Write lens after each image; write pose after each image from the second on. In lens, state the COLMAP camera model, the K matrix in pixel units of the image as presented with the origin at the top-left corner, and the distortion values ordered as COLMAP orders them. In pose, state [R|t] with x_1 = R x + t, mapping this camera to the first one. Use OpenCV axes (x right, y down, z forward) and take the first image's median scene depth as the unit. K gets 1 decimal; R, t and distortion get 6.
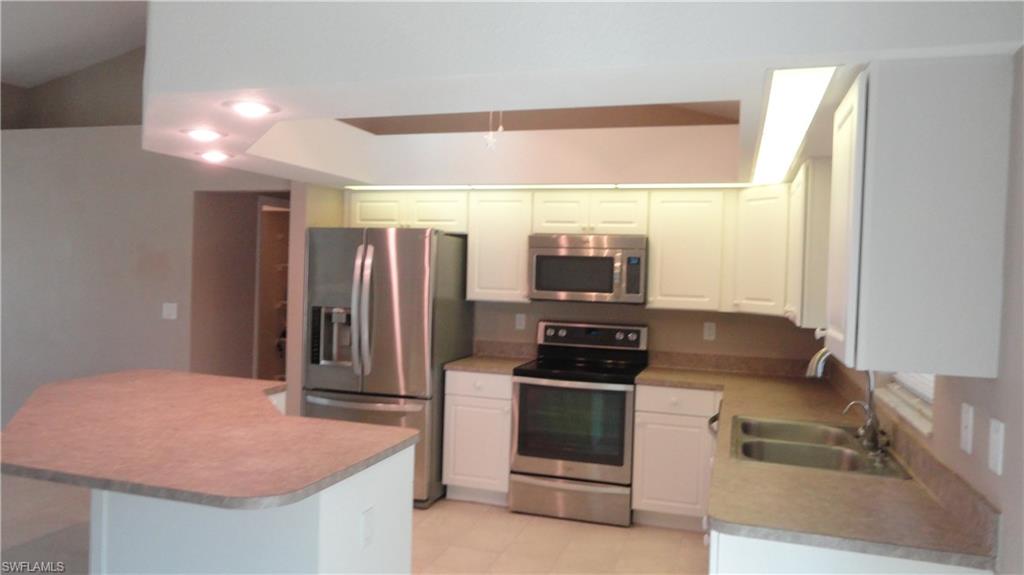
lens RADIAL K [[716.6, 0, 509.4], [0, 716.6, 285.9], [0, 0, 1]] dist [-0.022435, -0.000142]
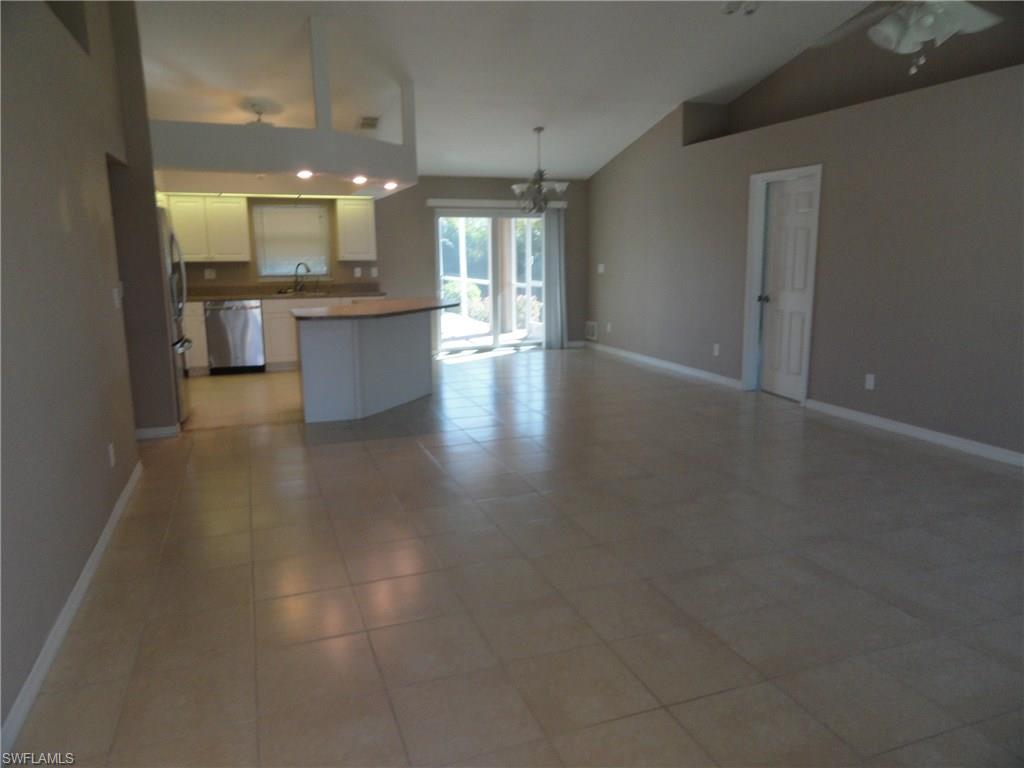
lens RADIAL K [[714.2, 0, 511.4], [0, 714.2, 386.9], [0, 0, 1]] dist [0.003323, 0.004262]
pose [[-0.606155, -0.177815, 0.775215, -1.621411], [0.003615, 0.974062, 0.226252, -0.060274], [-0.795339, 0.139946, -0.589790, 1.293951]]
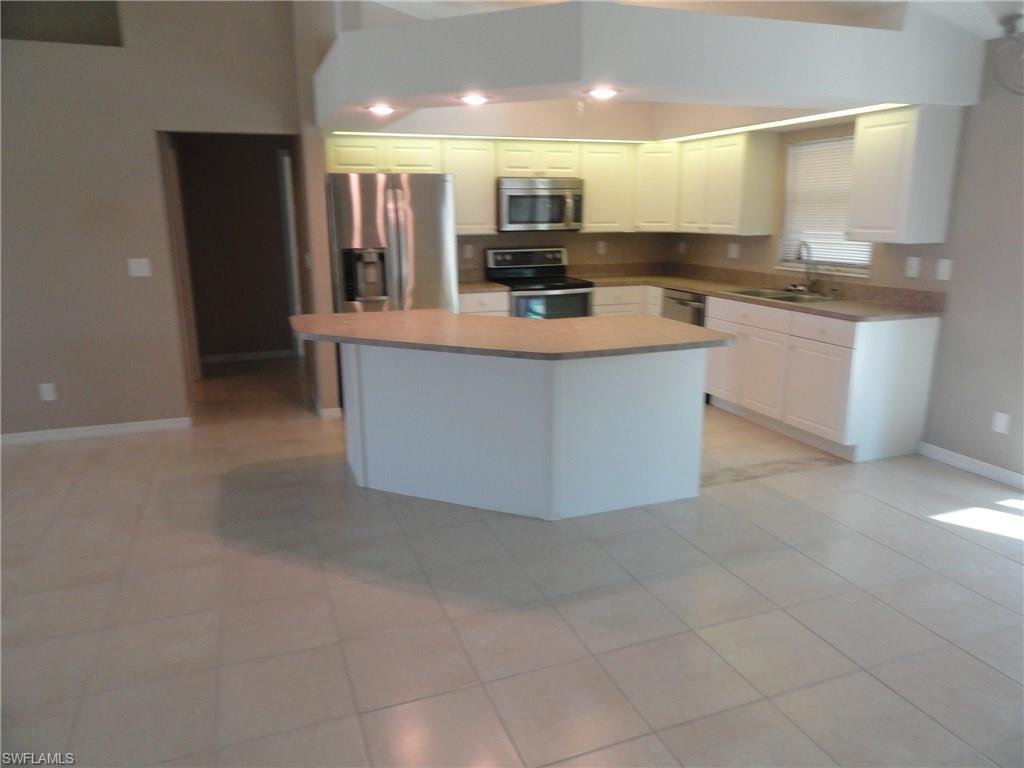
lens RADIAL K [[730.1, 0, 511.4], [0, 730.1, 404.3], [0, 0, 1]] dist [0.001308, 0.001728]
pose [[0.785508, -0.193947, 0.587675, -0.784843], [0.042781, 0.964368, 0.261082, -0.023111], [-0.617371, -0.179940, 0.765816, -0.058747]]
